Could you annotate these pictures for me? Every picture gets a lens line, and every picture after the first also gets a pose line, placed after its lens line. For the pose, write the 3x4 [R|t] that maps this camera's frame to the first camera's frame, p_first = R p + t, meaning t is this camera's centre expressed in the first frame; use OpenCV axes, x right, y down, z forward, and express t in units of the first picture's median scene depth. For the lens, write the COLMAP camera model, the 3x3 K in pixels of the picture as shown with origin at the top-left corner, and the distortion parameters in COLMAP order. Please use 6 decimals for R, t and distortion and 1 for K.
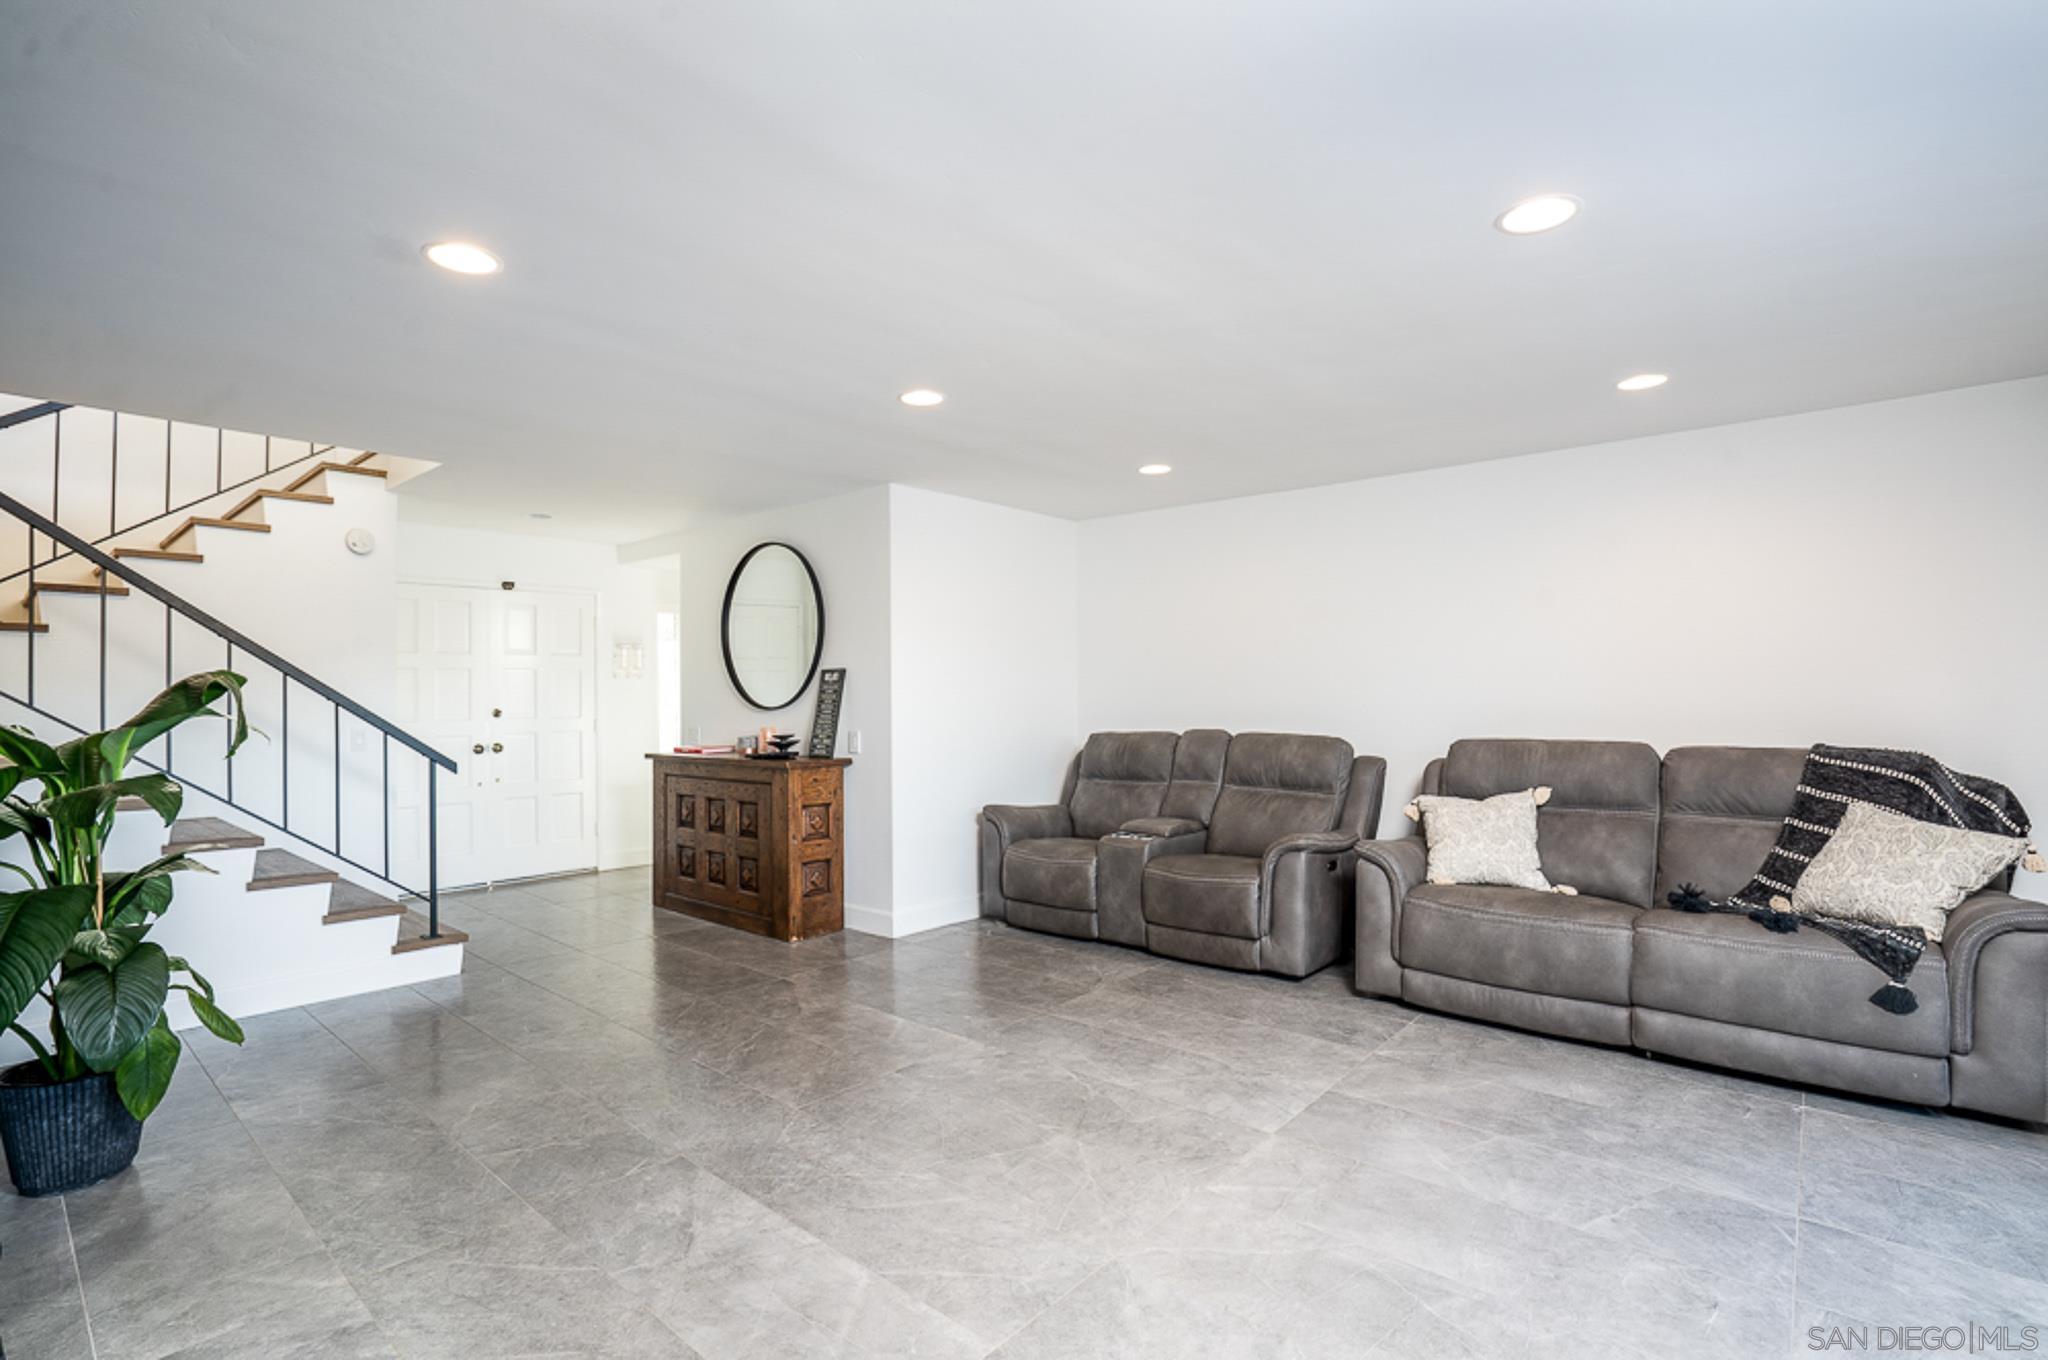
lens RADIAL K [[962.0, 0, 1008.7], [0, 962.0, 682.6], [0, 0, 1]] dist [-0.057382, 0.020880]
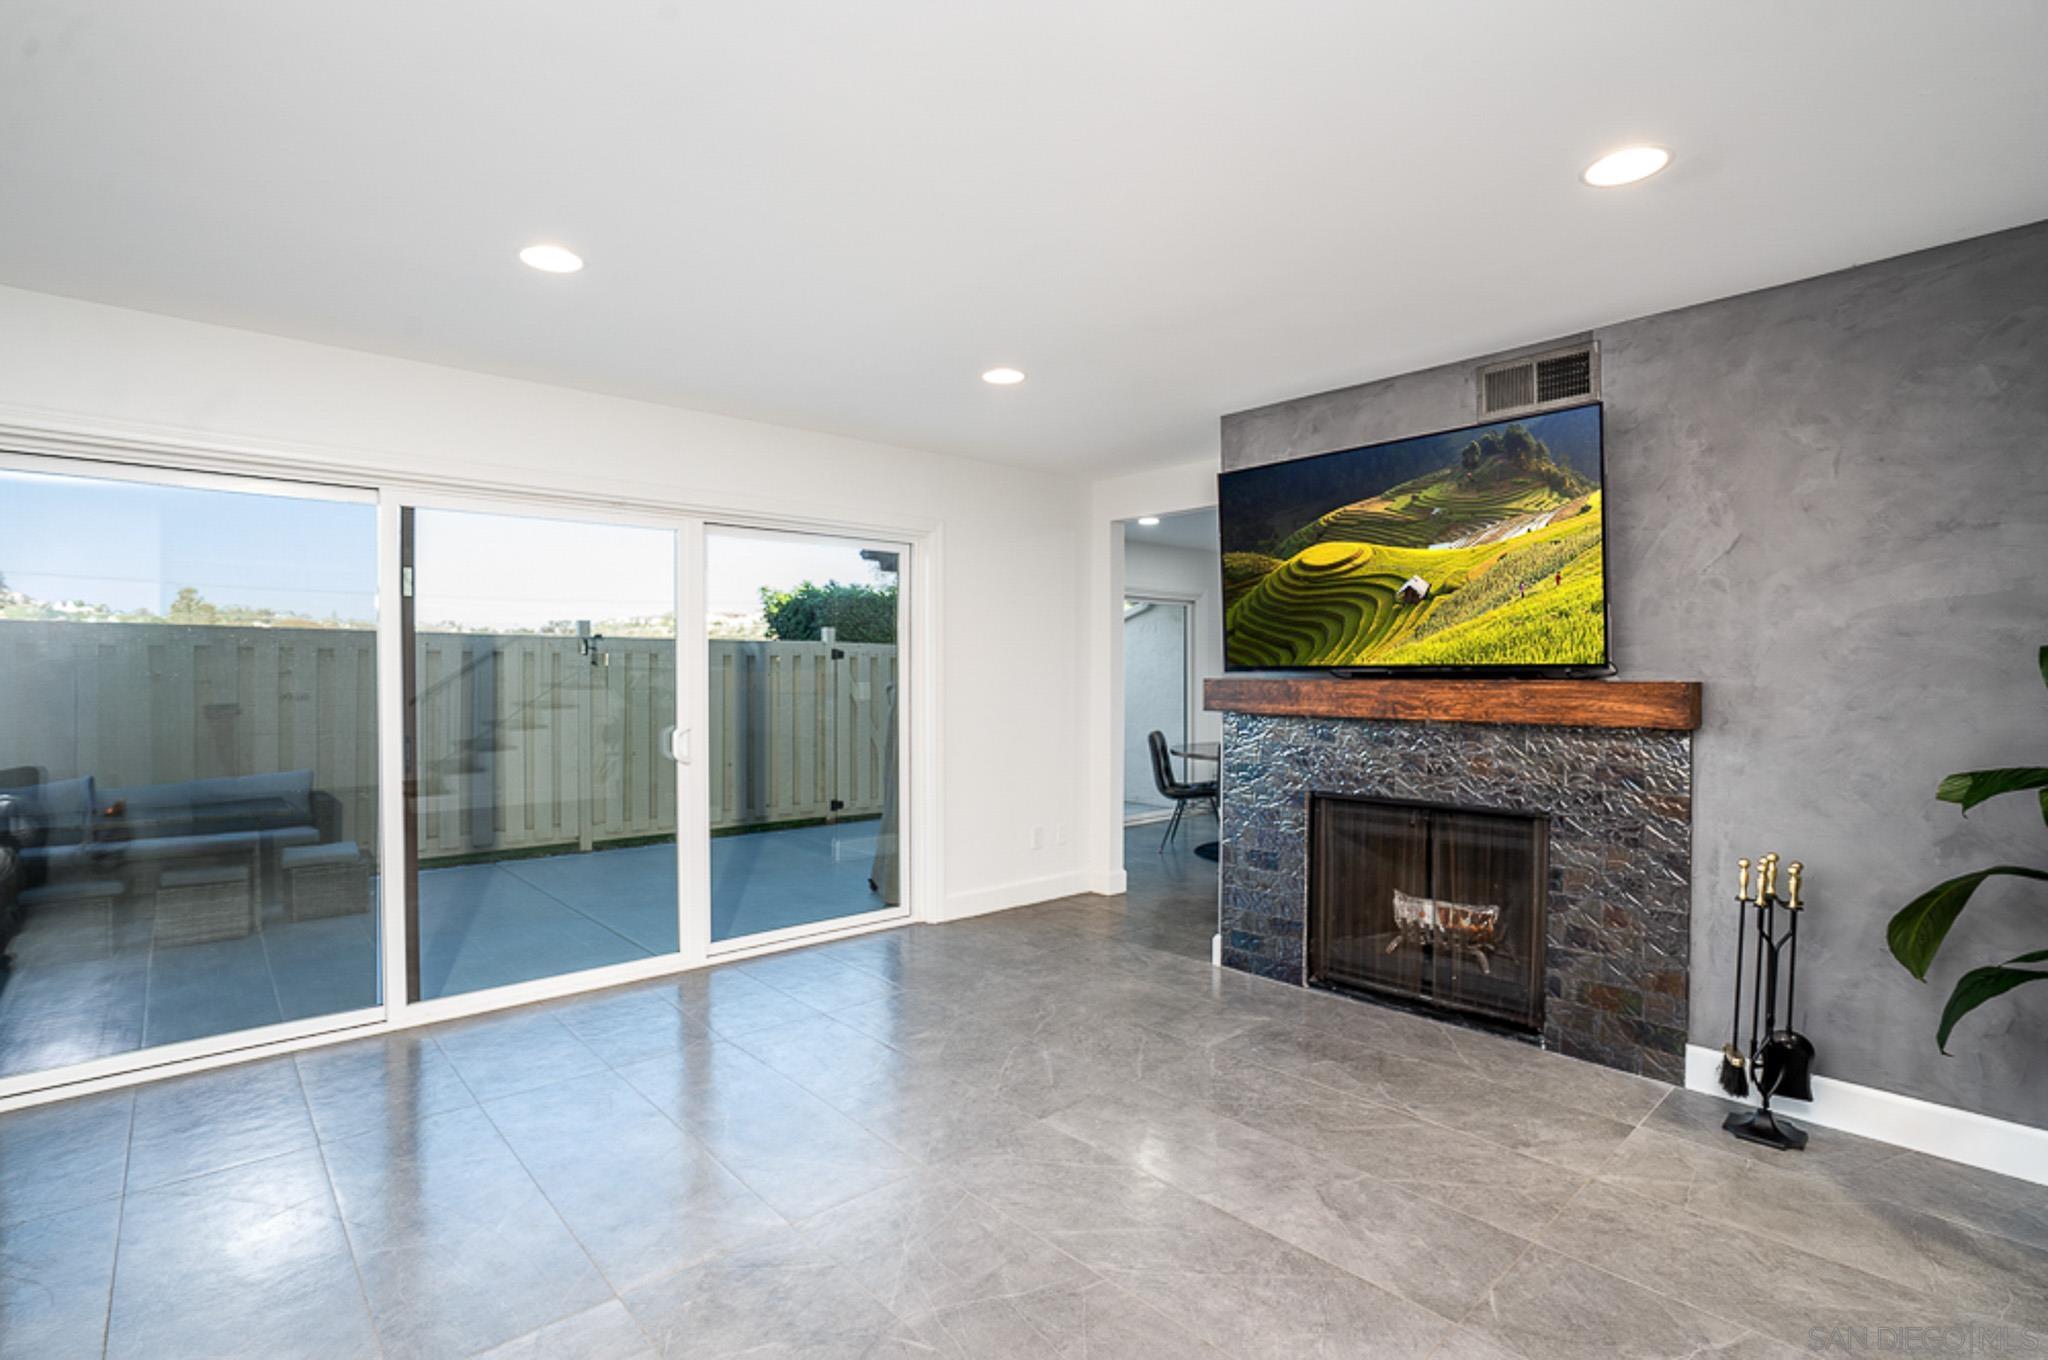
lens RADIAL K [[962.0, 0, 1008.7], [0, 962.0, 682.6], [0, 0, 1]] dist [-0.057382, 0.020880]
pose [[-0.991528, 0.009113, 0.129577, -0.082798], [0.008703, 0.999955, -0.003730, 0.015204], [-0.129605, -0.002571, -0.991562, 1.274983]]
